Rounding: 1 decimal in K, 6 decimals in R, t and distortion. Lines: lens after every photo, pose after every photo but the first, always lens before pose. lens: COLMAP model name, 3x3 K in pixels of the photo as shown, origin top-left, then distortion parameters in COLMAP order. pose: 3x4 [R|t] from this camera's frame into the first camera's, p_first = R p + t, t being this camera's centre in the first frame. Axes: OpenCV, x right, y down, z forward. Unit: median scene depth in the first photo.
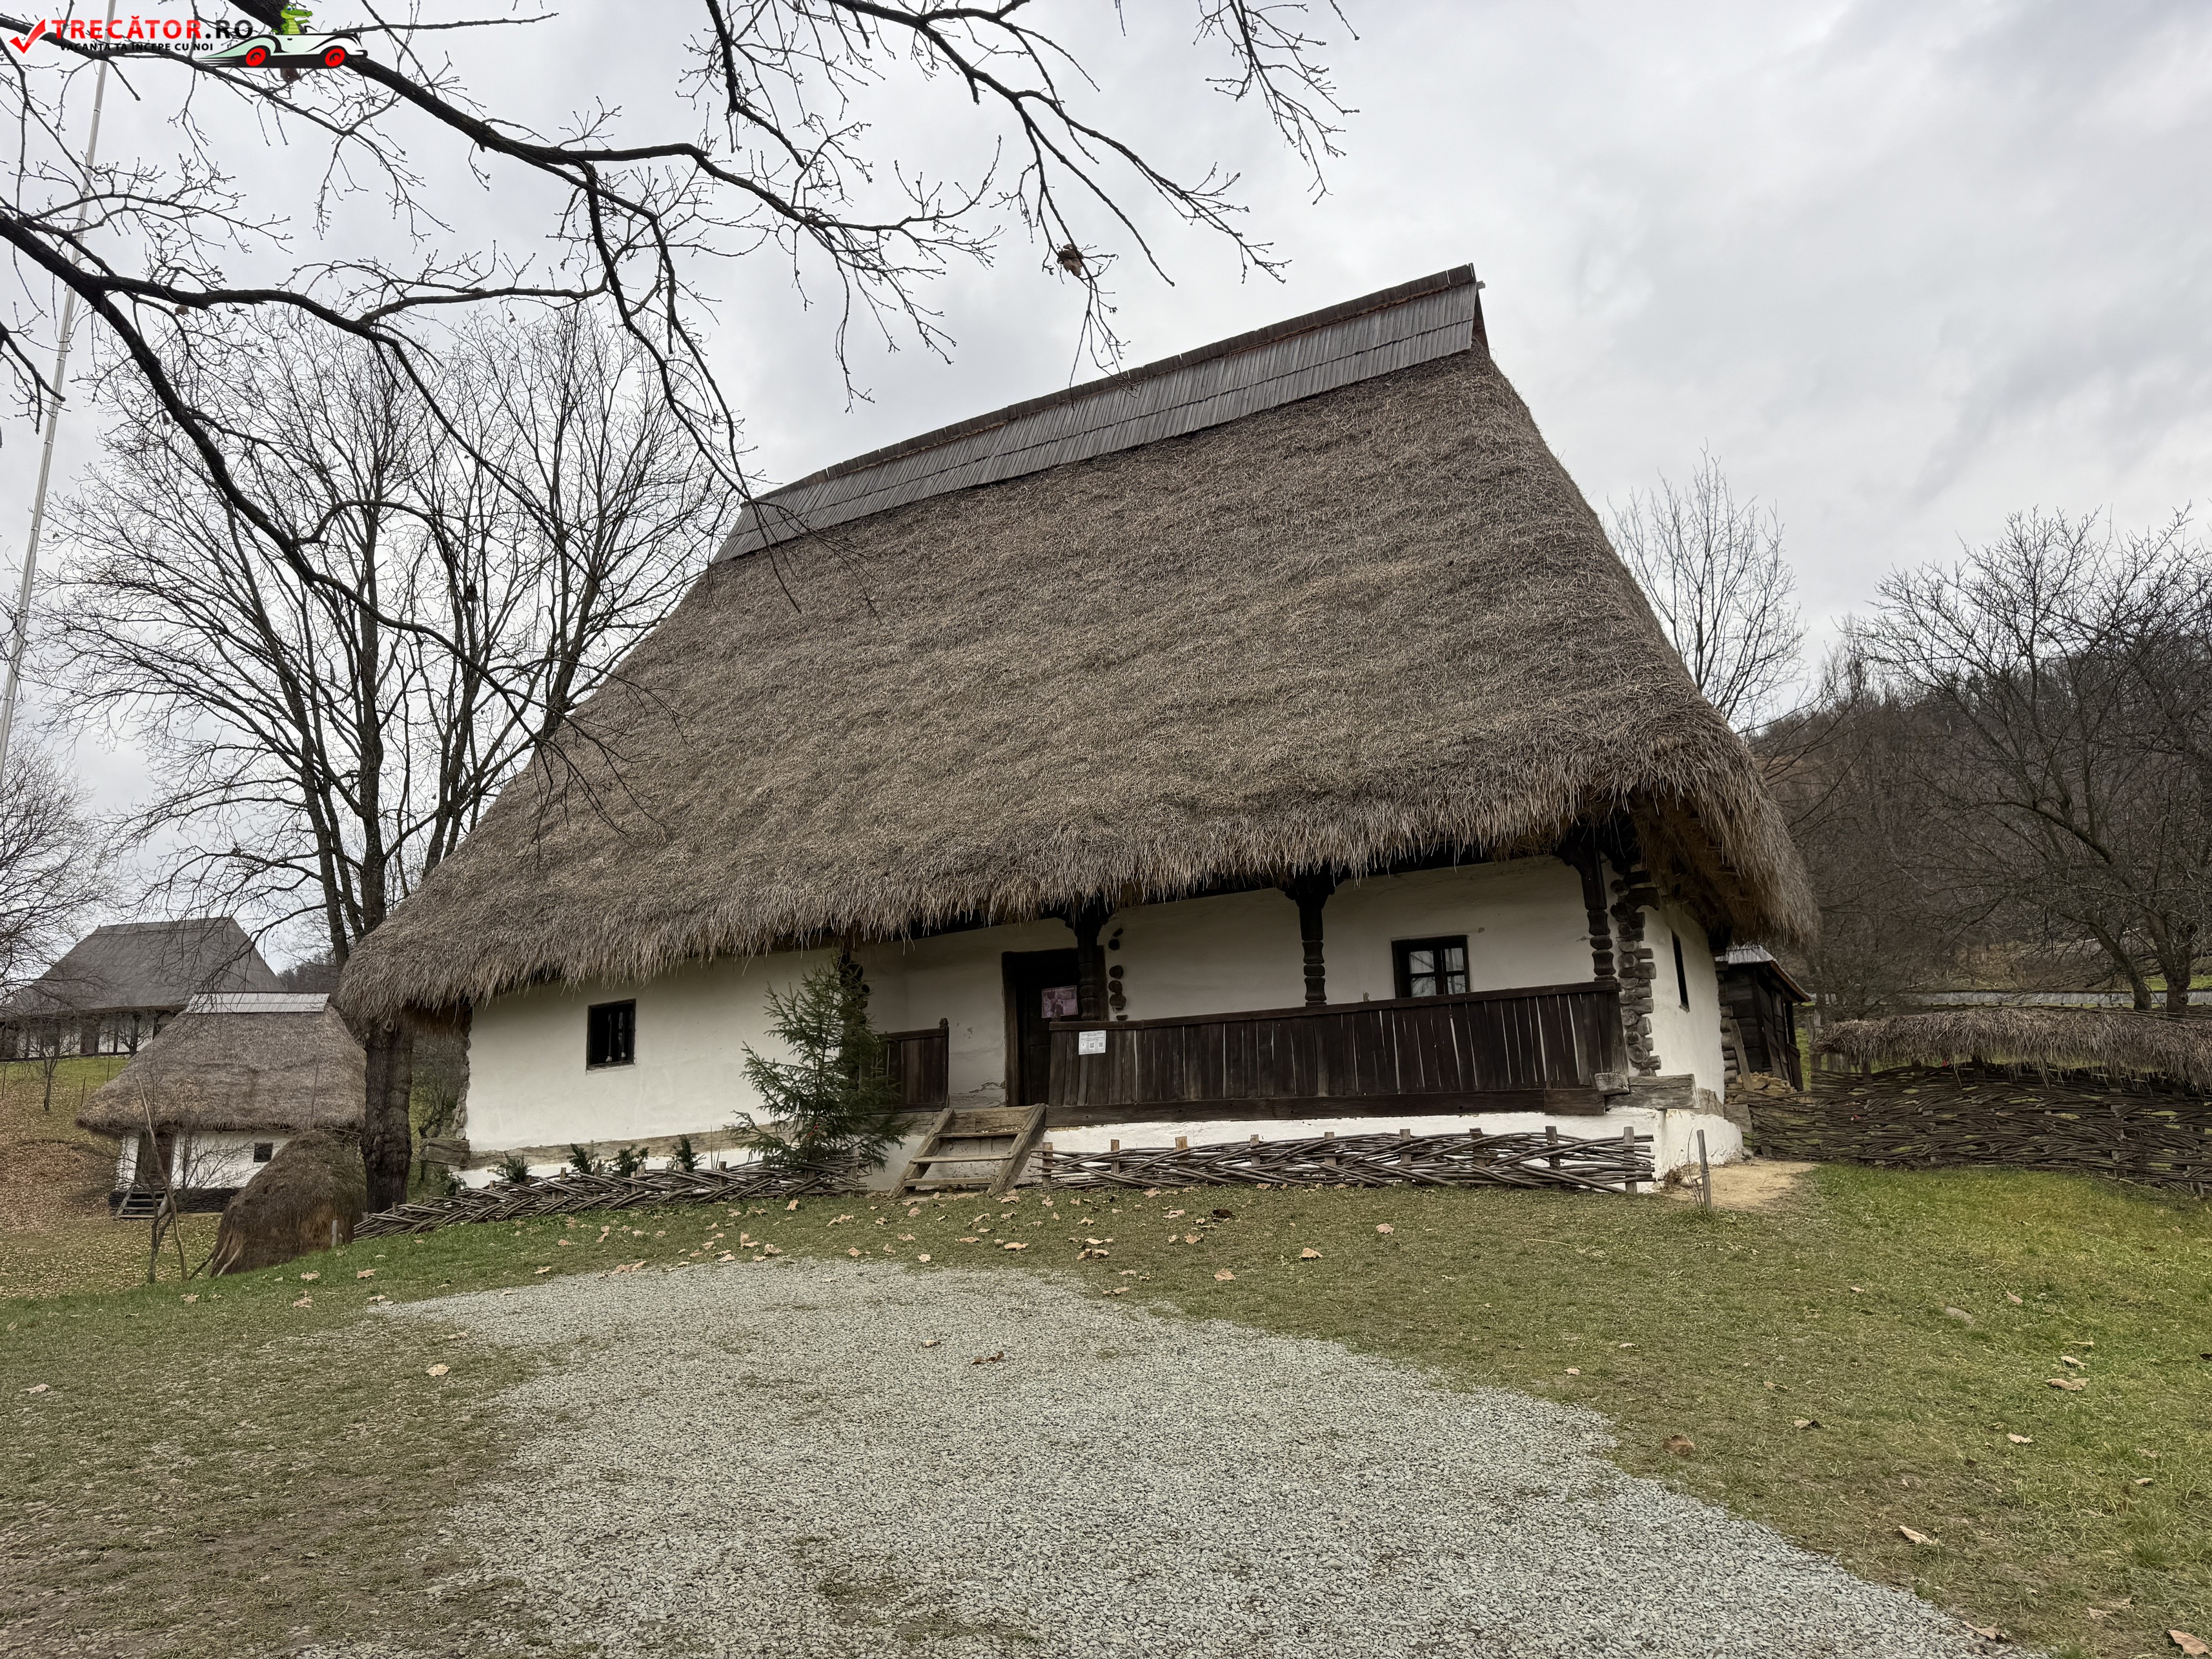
lens RADIAL K [[1534.6, 0, 1107.4], [0, 1534.6, 834.4], [0, 0, 1]] dist [0.143947, -0.233555]
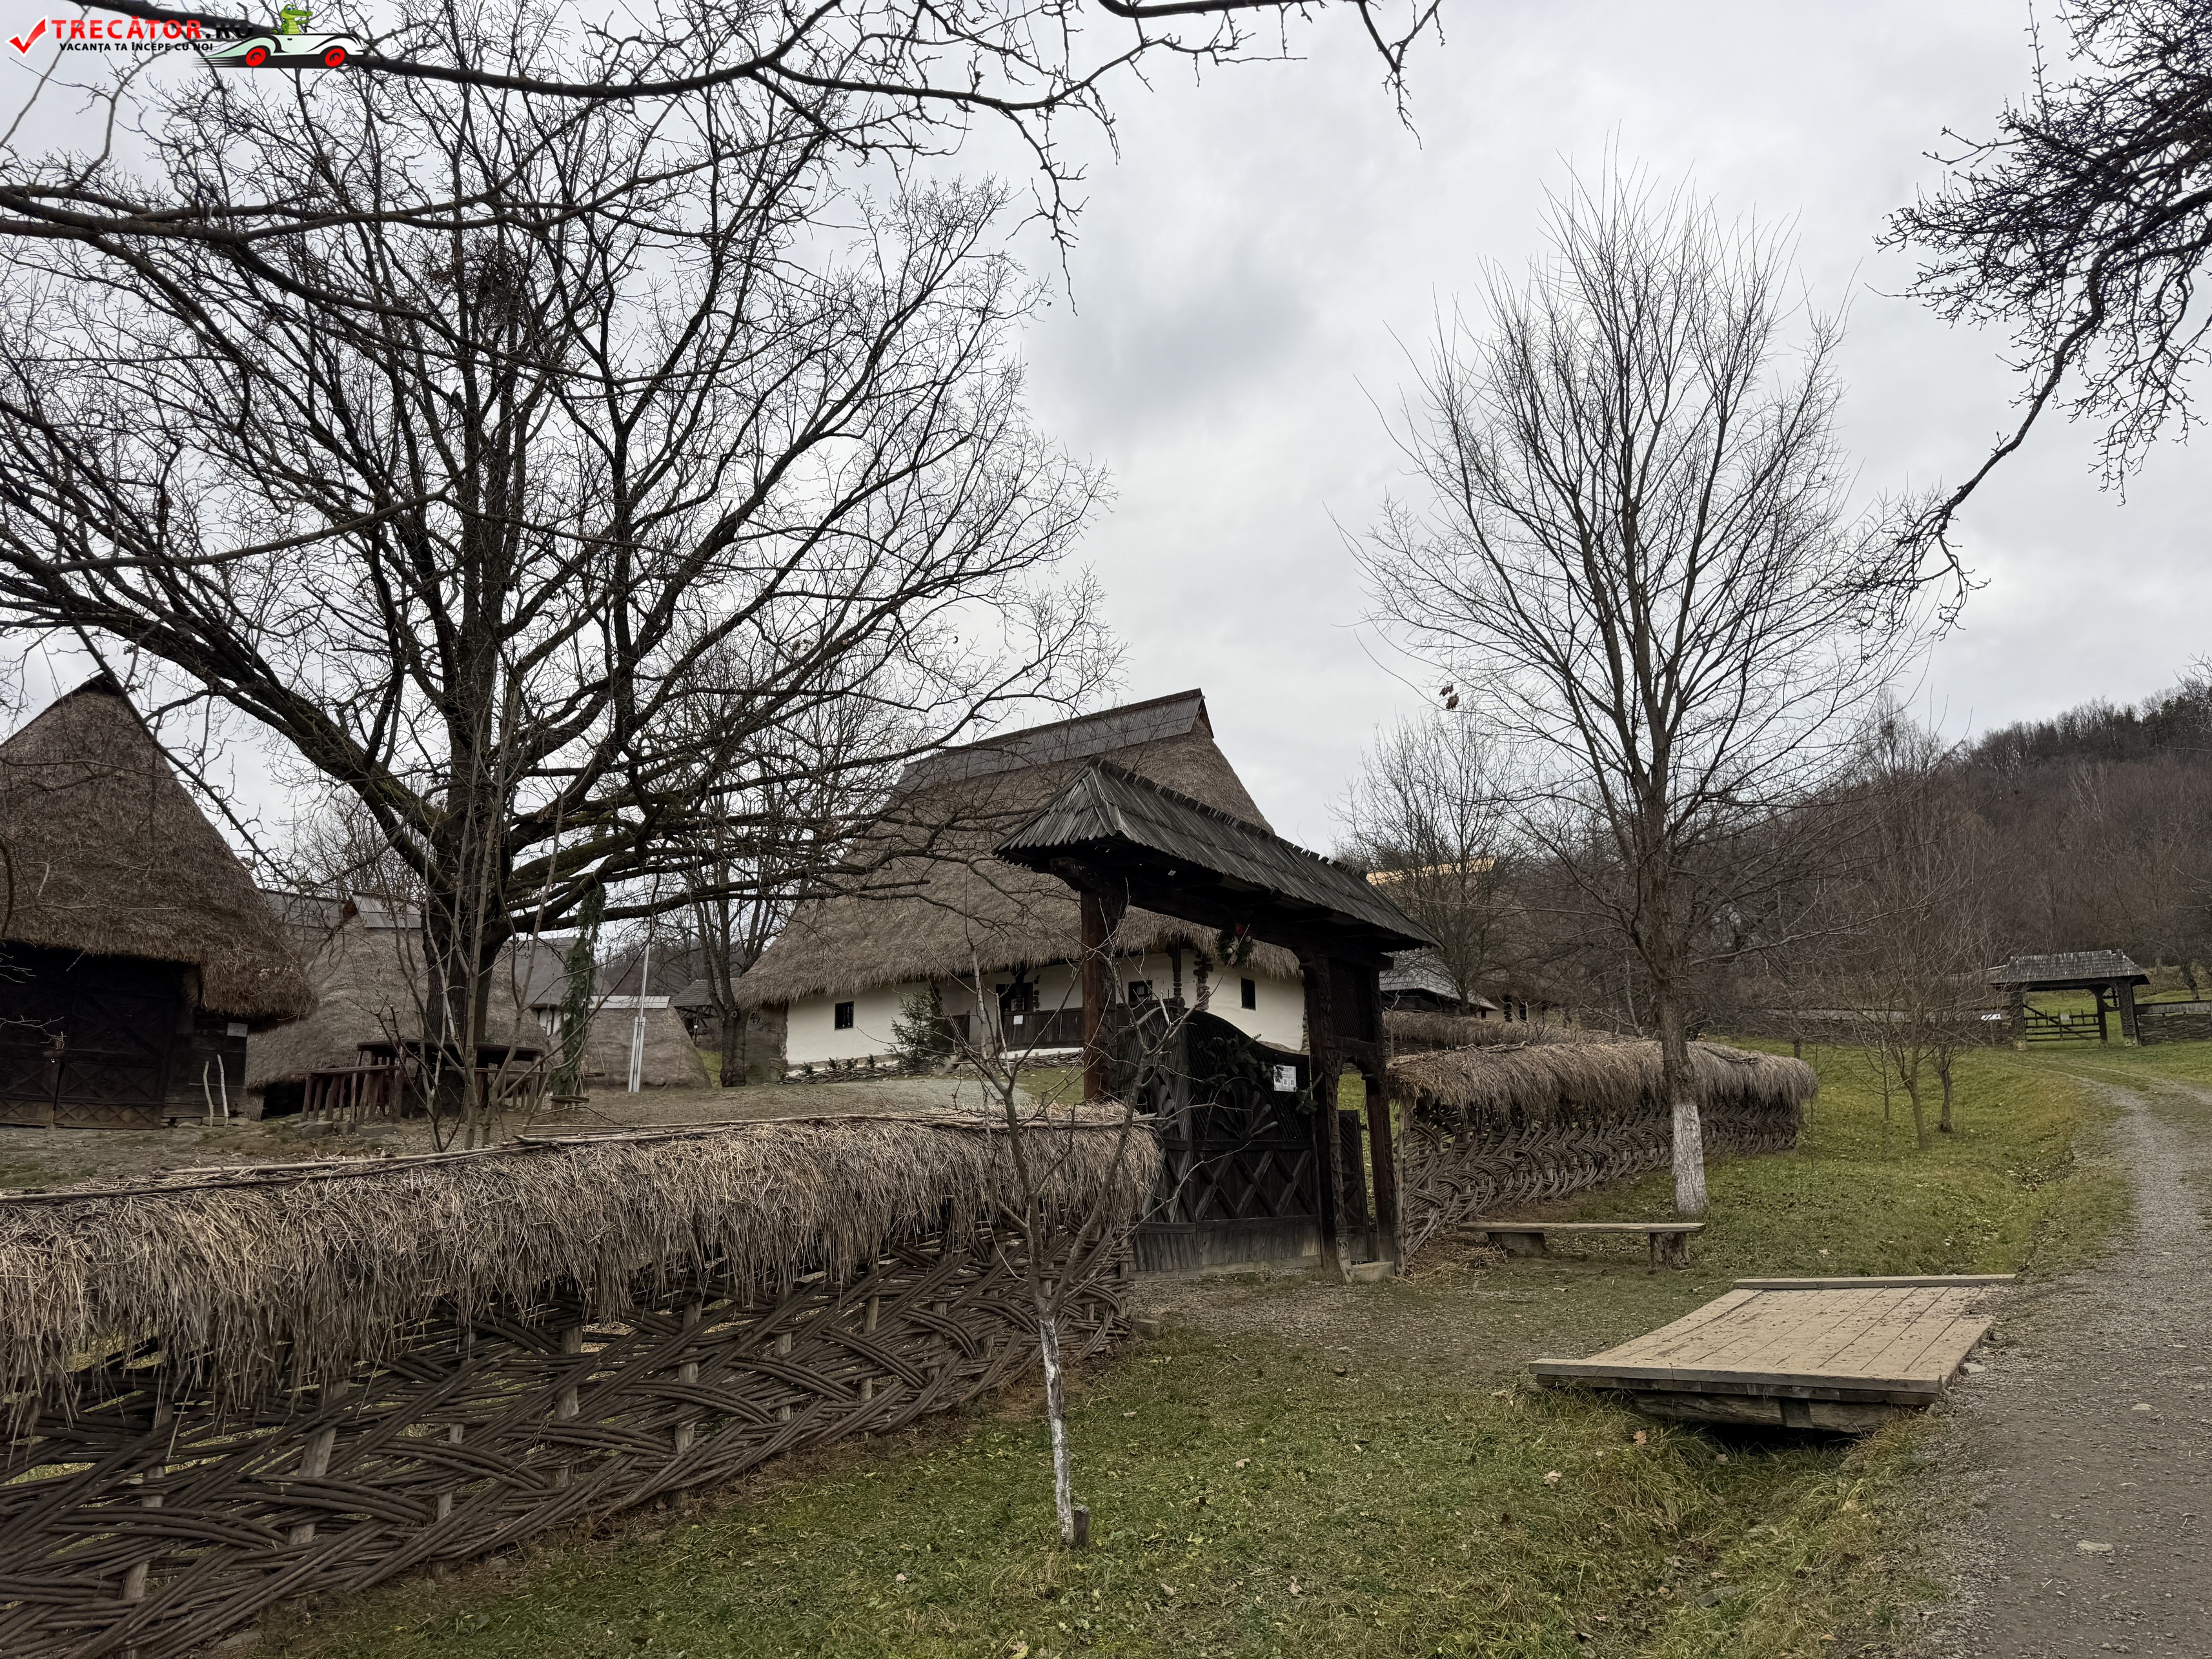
lens RADIAL K [[1534.6, 0, 1107.4], [0, 1534.6, 834.4], [0, 0, 1]] dist [0.143947, -0.233555]
pose [[0.988398, -0.007429, -0.151708, 0.506614], [0.006829, 0.999967, -0.004475, -0.157501], [0.151736, 0.003387, 0.988415, -1.472641]]
